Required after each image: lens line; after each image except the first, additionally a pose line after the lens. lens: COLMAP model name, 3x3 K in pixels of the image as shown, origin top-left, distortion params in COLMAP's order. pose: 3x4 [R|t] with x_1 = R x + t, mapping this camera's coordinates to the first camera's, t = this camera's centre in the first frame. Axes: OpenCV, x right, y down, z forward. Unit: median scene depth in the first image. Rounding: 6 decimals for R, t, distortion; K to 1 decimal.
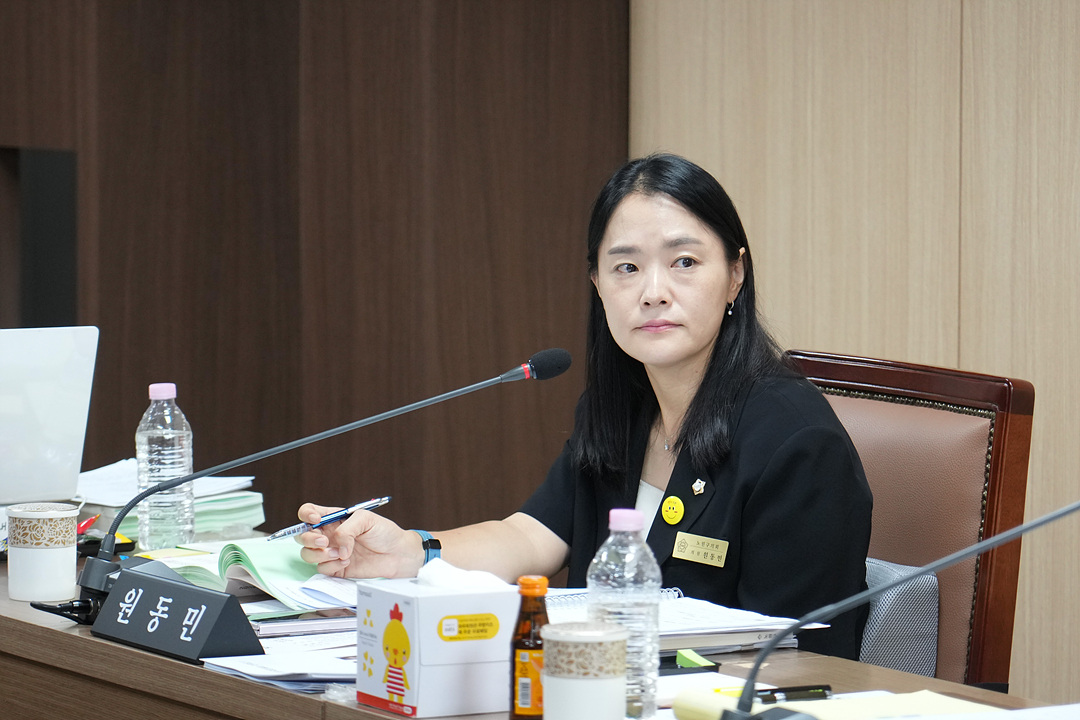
lens RADIAL K [[4895.7, 0, 540.0], [0, 4895.7, 360.0], [0, 0, 1]] dist [-0.183294, 1.605793]
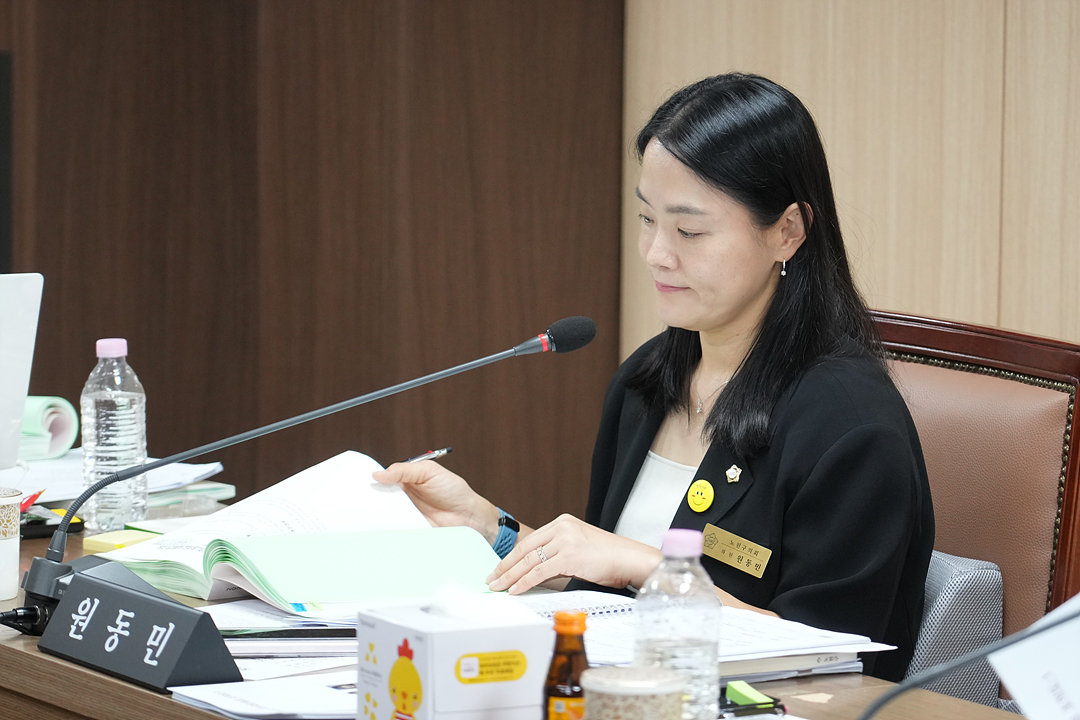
lens RADIAL K [[4895.7, 0, 540.0], [0, 4895.7, 360.0], [0, 0, 1]] dist [-0.183294, 1.605793]
pose [[0.999827, 0.006759, 0.017328, -0.018044], [-0.007279, 0.999520, 0.030101, -0.020201], [-0.017116, -0.030222, 0.999397, 0.135466]]
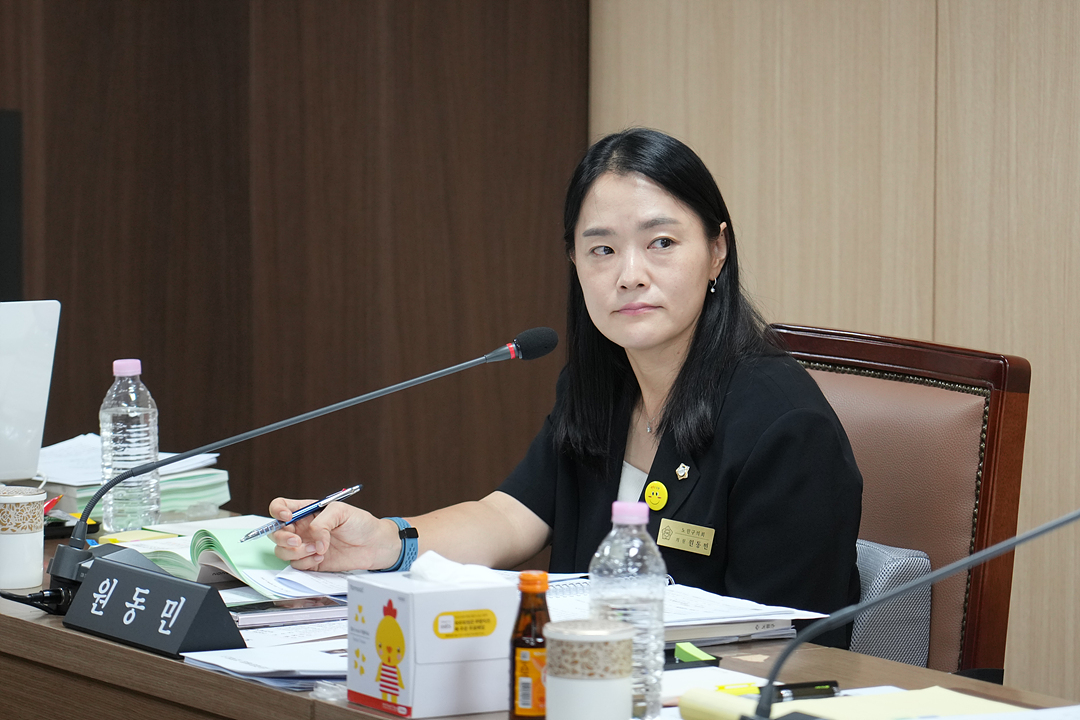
lens RADIAL K [[4895.7, 0, 540.0], [0, 4895.7, 360.0], [0, 0, 1]] dist [-0.183294, 1.605793]
pose [[0.999788, -0.001562, 0.020532, -0.016682], [0.001291, 0.999912, 0.013190, -0.008476], [-0.020551, -0.013161, 0.999702, 0.032905]]
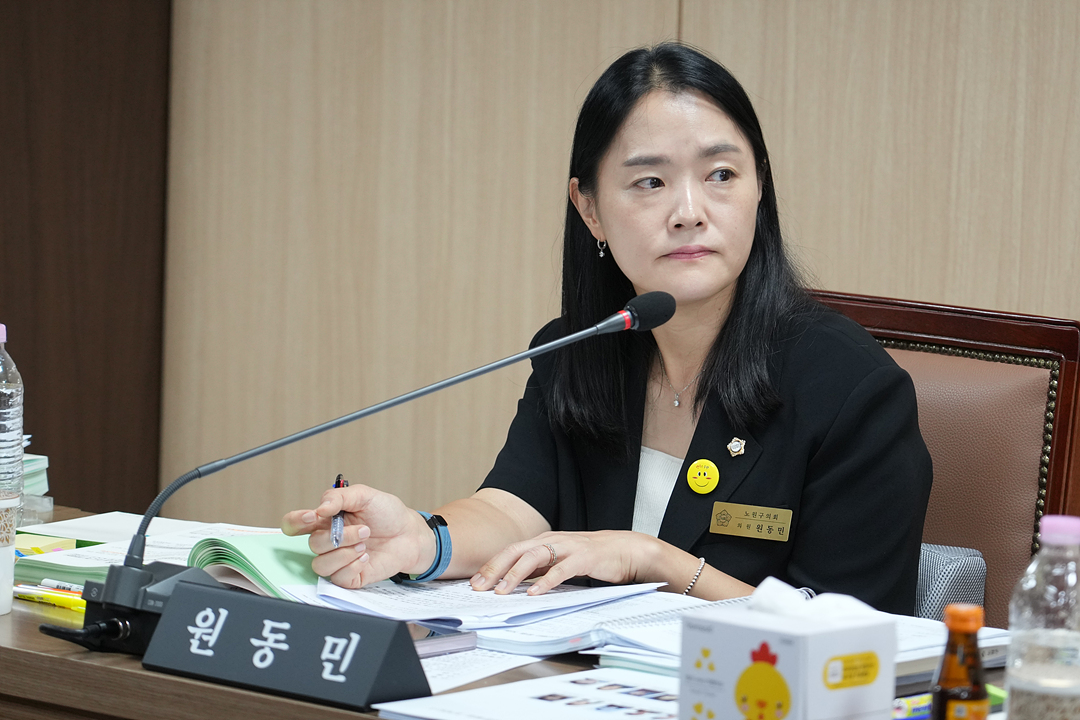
lens RADIAL K [[4895.7, 0, 540.0], [0, 4895.7, 360.0], [0, 0, 1]] dist [-0.183294, 1.605793]
pose [[0.954039, -0.005337, 0.299635, -0.250049], [-0.004064, 0.999519, 0.030744, -0.015391], [-0.299655, -0.030549, 0.953558, 0.237666]]
